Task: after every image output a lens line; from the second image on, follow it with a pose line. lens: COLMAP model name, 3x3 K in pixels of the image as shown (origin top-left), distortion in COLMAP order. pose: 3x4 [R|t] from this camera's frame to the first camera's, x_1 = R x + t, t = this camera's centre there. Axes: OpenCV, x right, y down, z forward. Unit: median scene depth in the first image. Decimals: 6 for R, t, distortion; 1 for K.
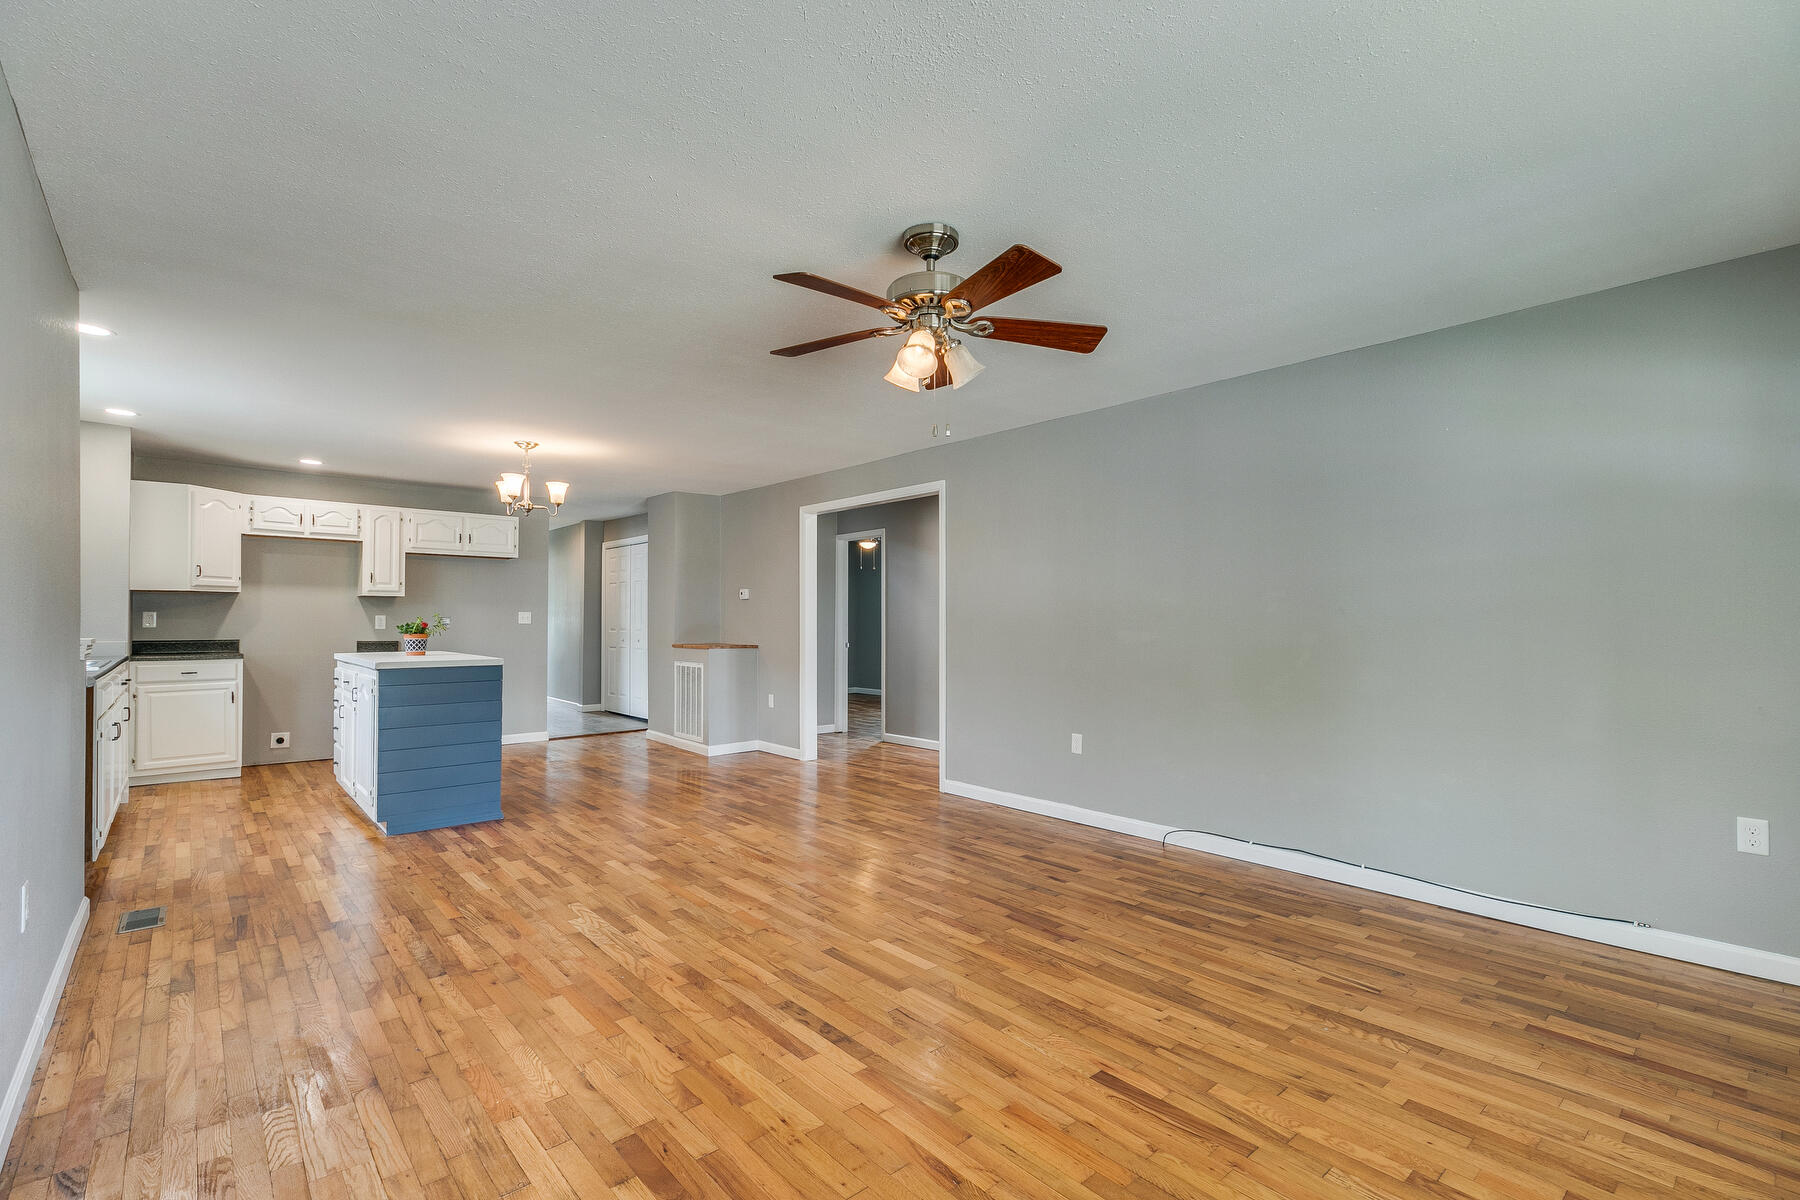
lens RADIAL K [[810.6, 0, 901.2], [0, 810.6, 613.0], [0, 0, 1]] dist [0.006270, -0.000271]
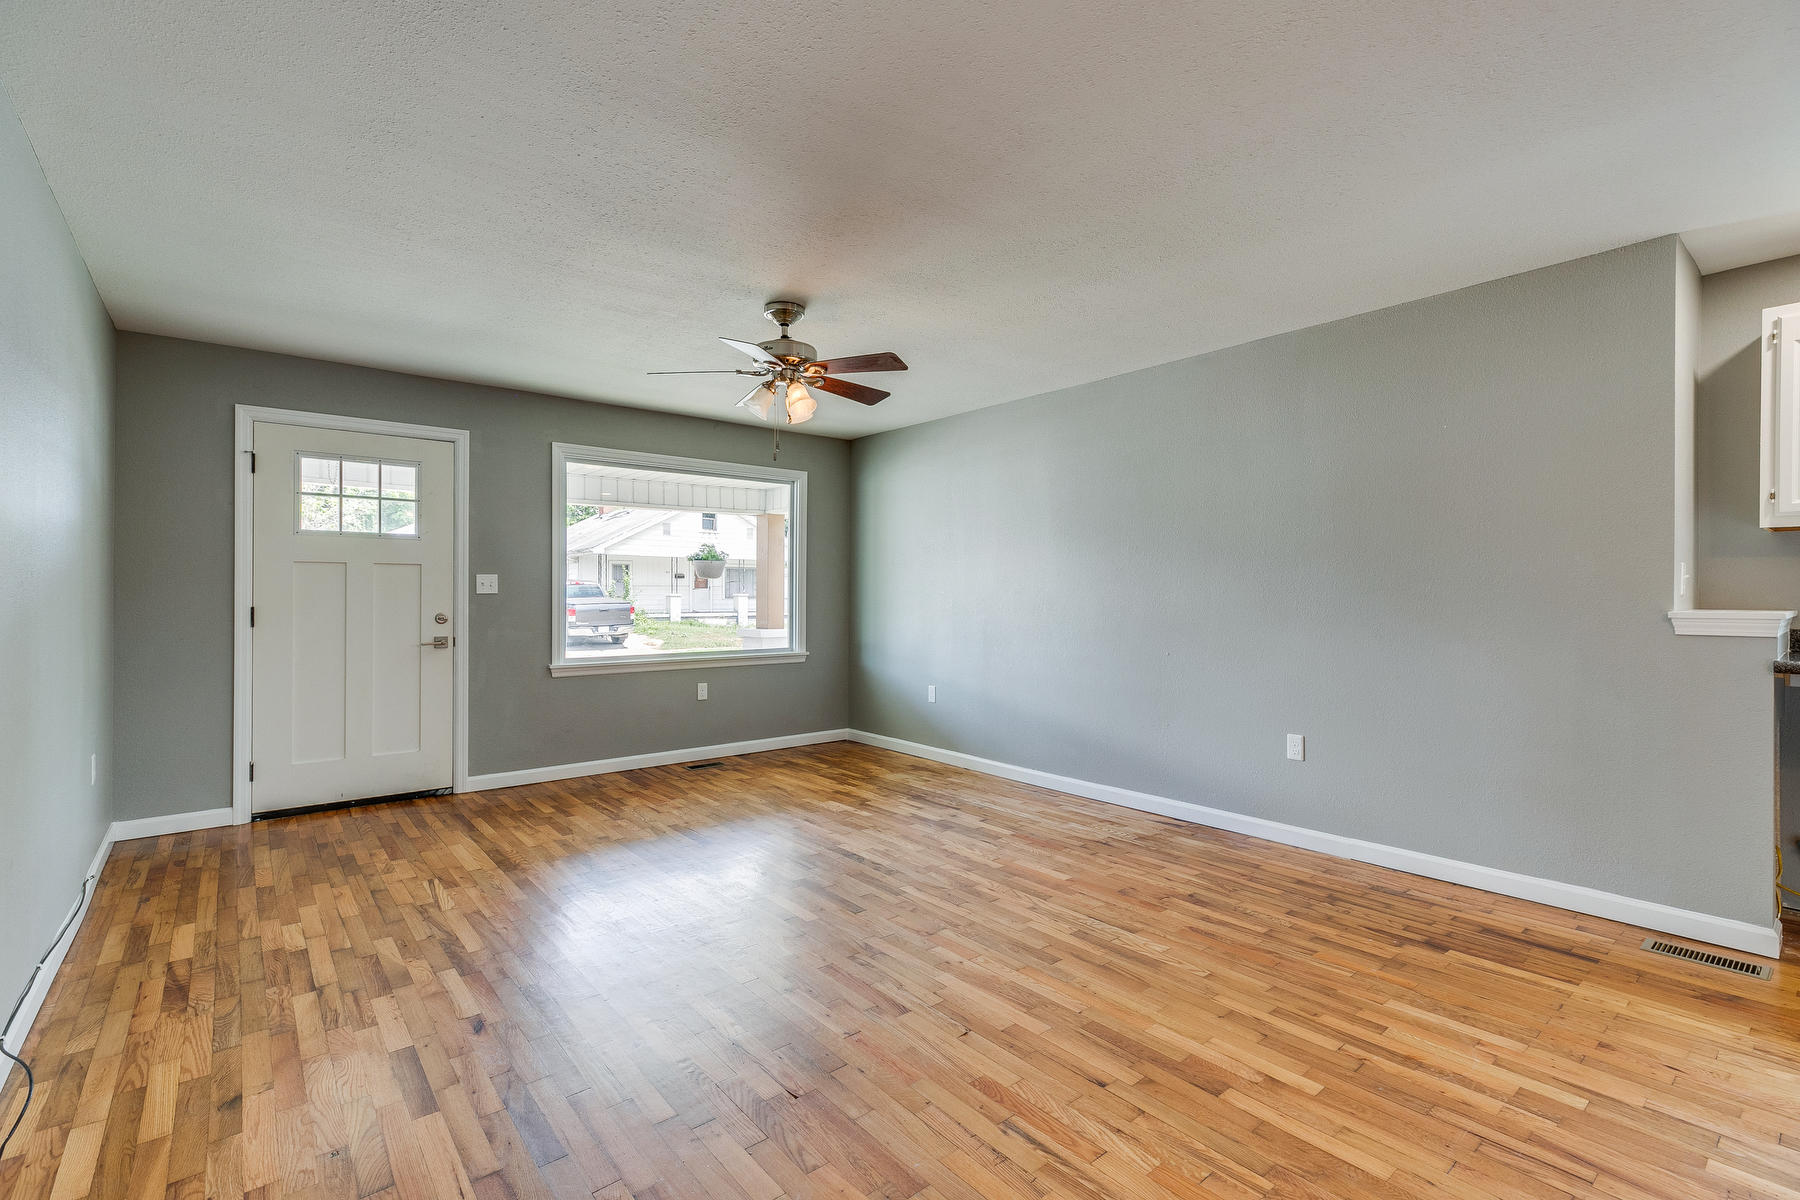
lens RADIAL K [[810.6, 0, 902.0], [0, 810.6, 605.6], [0, 0, 1]] dist [0.006270, -0.000271]
pose [[-0.999548, -0.000306, 0.030048, -0.112876], [-0.000151, 0.999987, 0.005145, 0.014964], [-0.030049, 0.005138, -0.999535, 1.311572]]
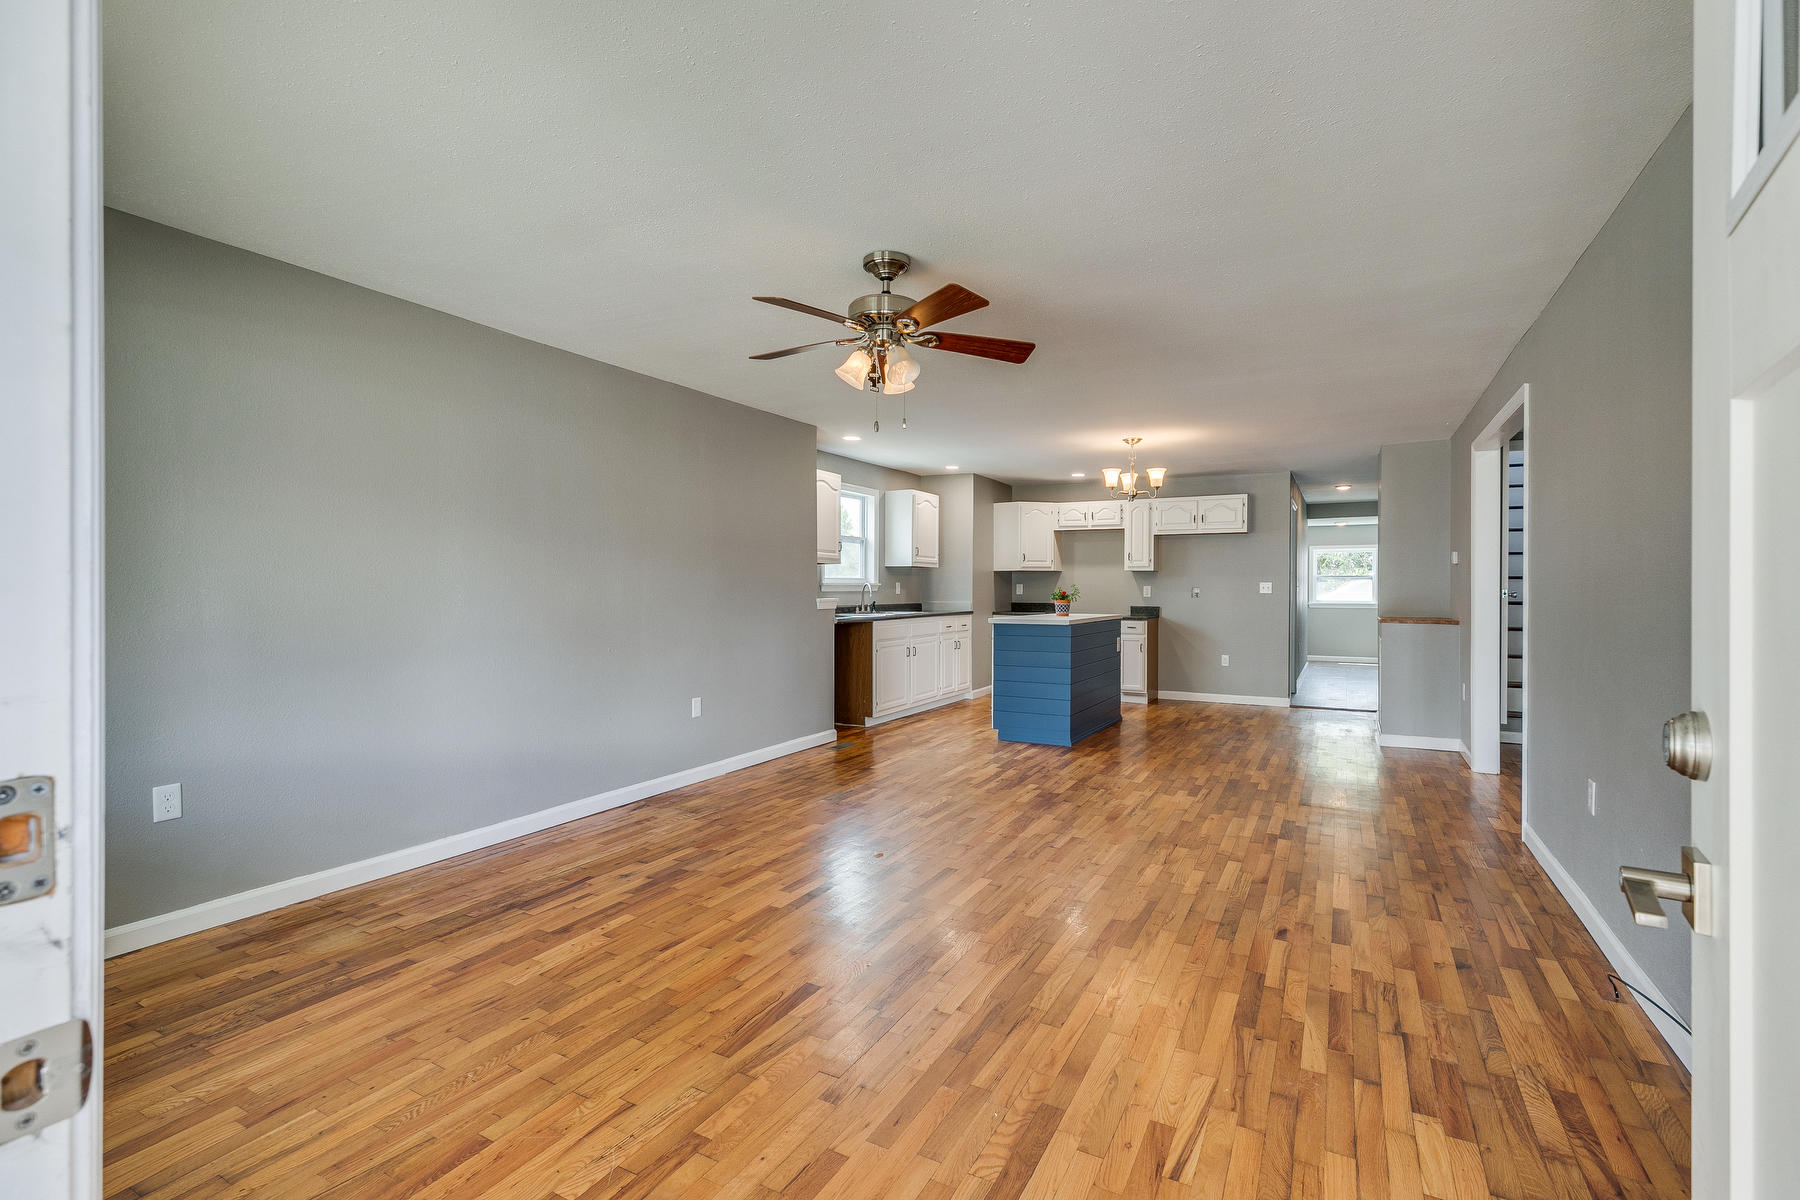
lens RADIAL K [[810.6, 0, 906.5], [0, 810.6, 586.0], [0, 0, 1]] dist [0.006270, -0.000271]
pose [[0.350293, -0.004898, -0.936627, 0.641776], [0.007277, 0.999970, -0.002508, 0.005130], [0.936612, -0.005937, 0.350318, 0.342892]]
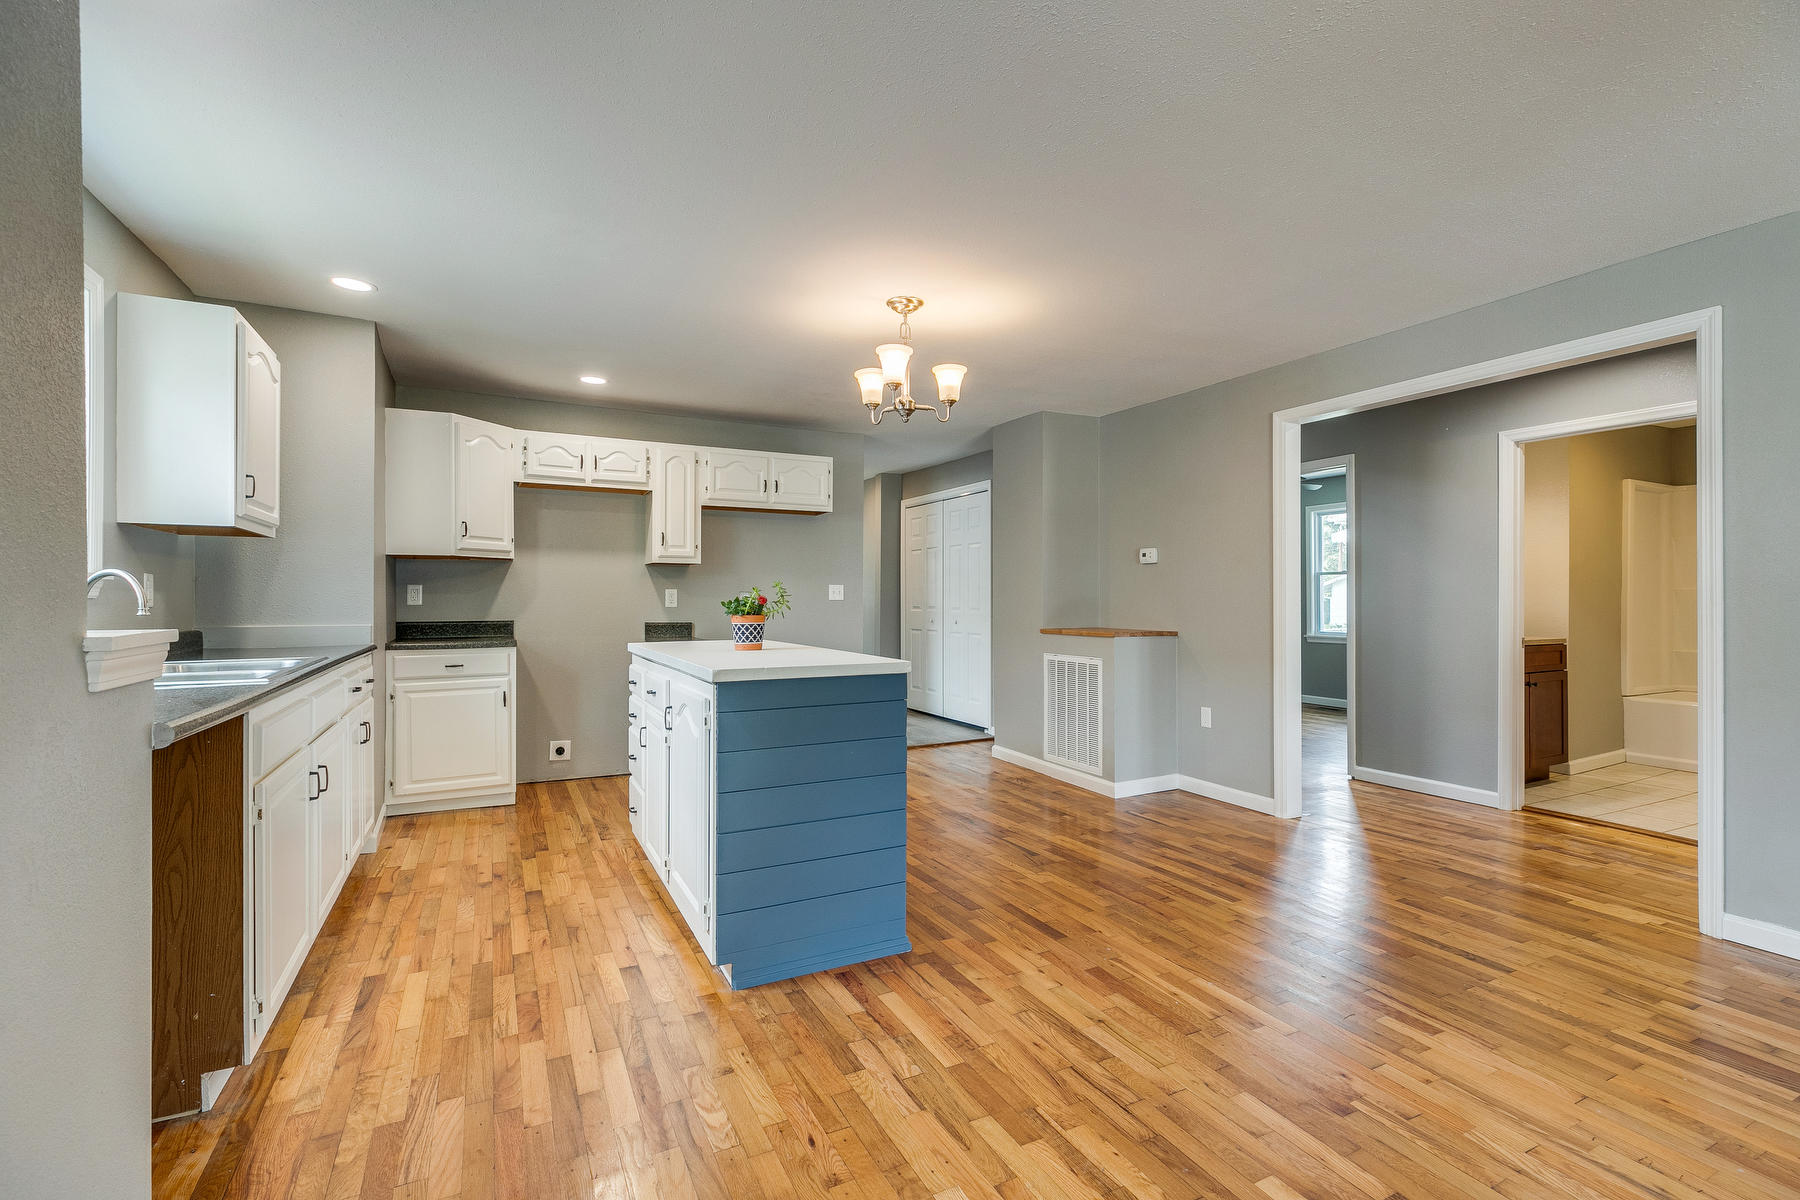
lens RADIAL K [[810.6, 0, 907.3], [0, 810.6, 597.2], [0, 0, 1]] dist [0.006270, -0.000271]
pose [[0.969924, -0.002869, -0.243390, -0.381495], [0.004699, 0.999965, 0.006938, 0.009750], [0.243362, -0.007873, 0.969904, 0.498598]]
